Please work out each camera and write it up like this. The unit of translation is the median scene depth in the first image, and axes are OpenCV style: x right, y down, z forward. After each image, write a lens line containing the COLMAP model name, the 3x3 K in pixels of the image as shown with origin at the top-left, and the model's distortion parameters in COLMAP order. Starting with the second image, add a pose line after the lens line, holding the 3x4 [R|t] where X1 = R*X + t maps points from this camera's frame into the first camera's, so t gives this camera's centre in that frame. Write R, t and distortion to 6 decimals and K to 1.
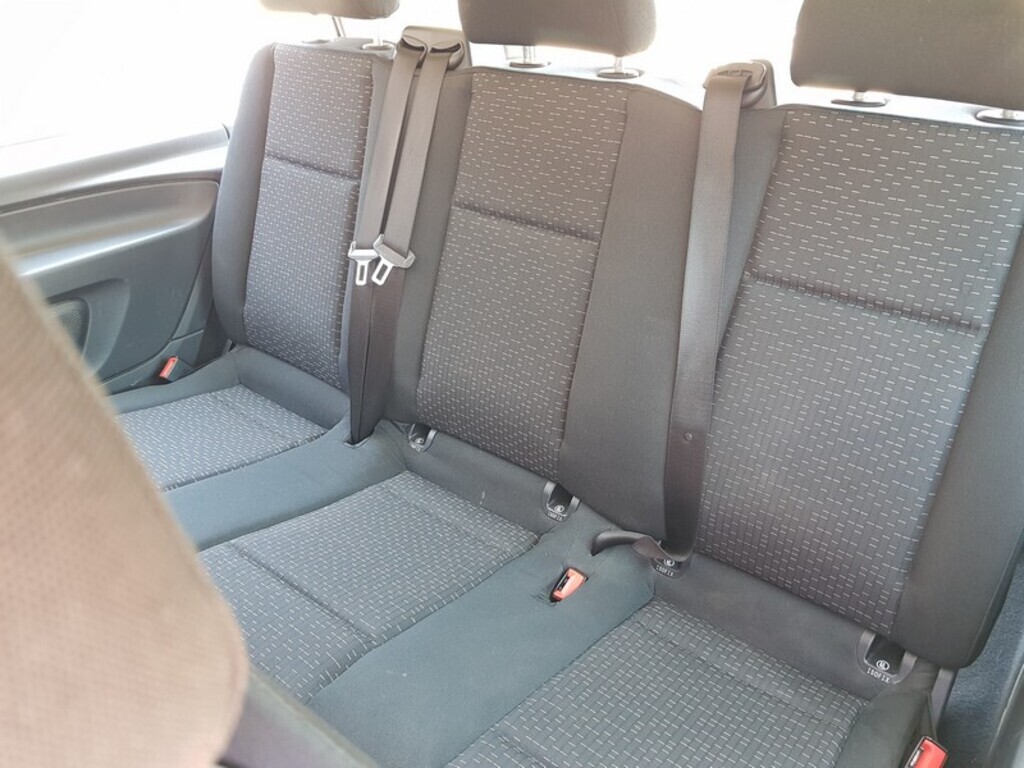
lens RADIAL K [[839.1, 0, 512.0], [0, 839.1, 384.0], [0, 0, 1]] dist [-0.040431, -0.001161]
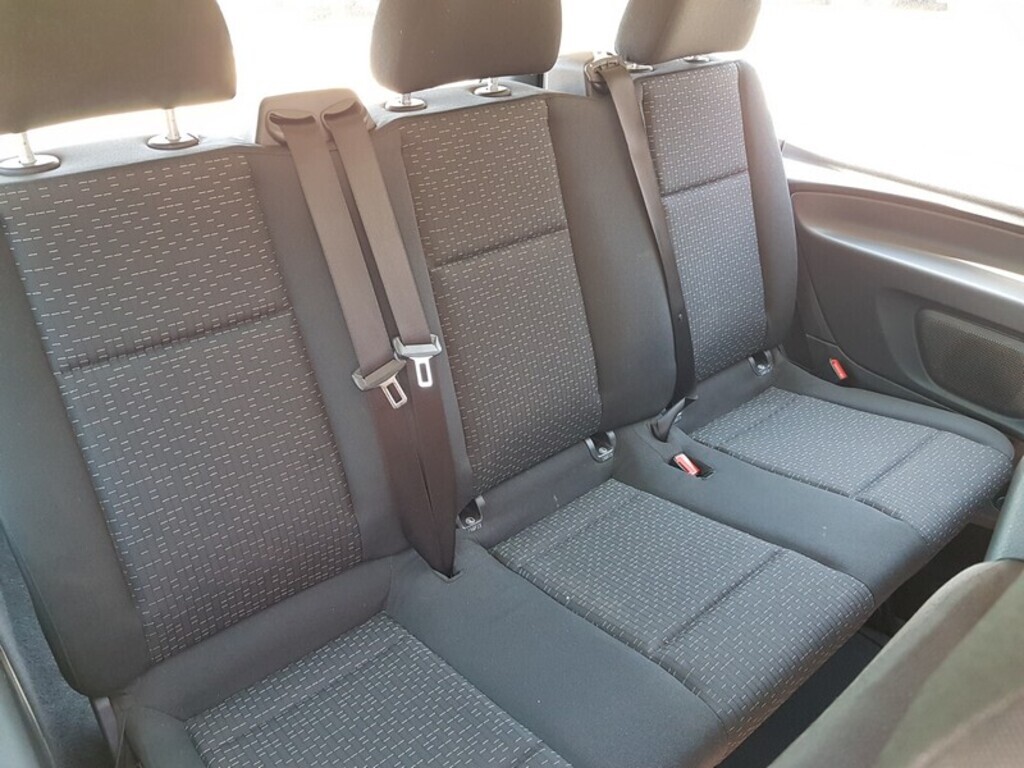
lens RADIAL K [[778.1, 0, 515.0], [0, 778.1, 388.4], [0, 0, 1]] dist [0.083041, -0.175497]
pose [[0.176919, -0.473729, 0.862717, -0.857372], [0.502303, 0.797256, 0.334775, -0.347344], [-0.846399, 0.374117, 0.379006, 0.633194]]
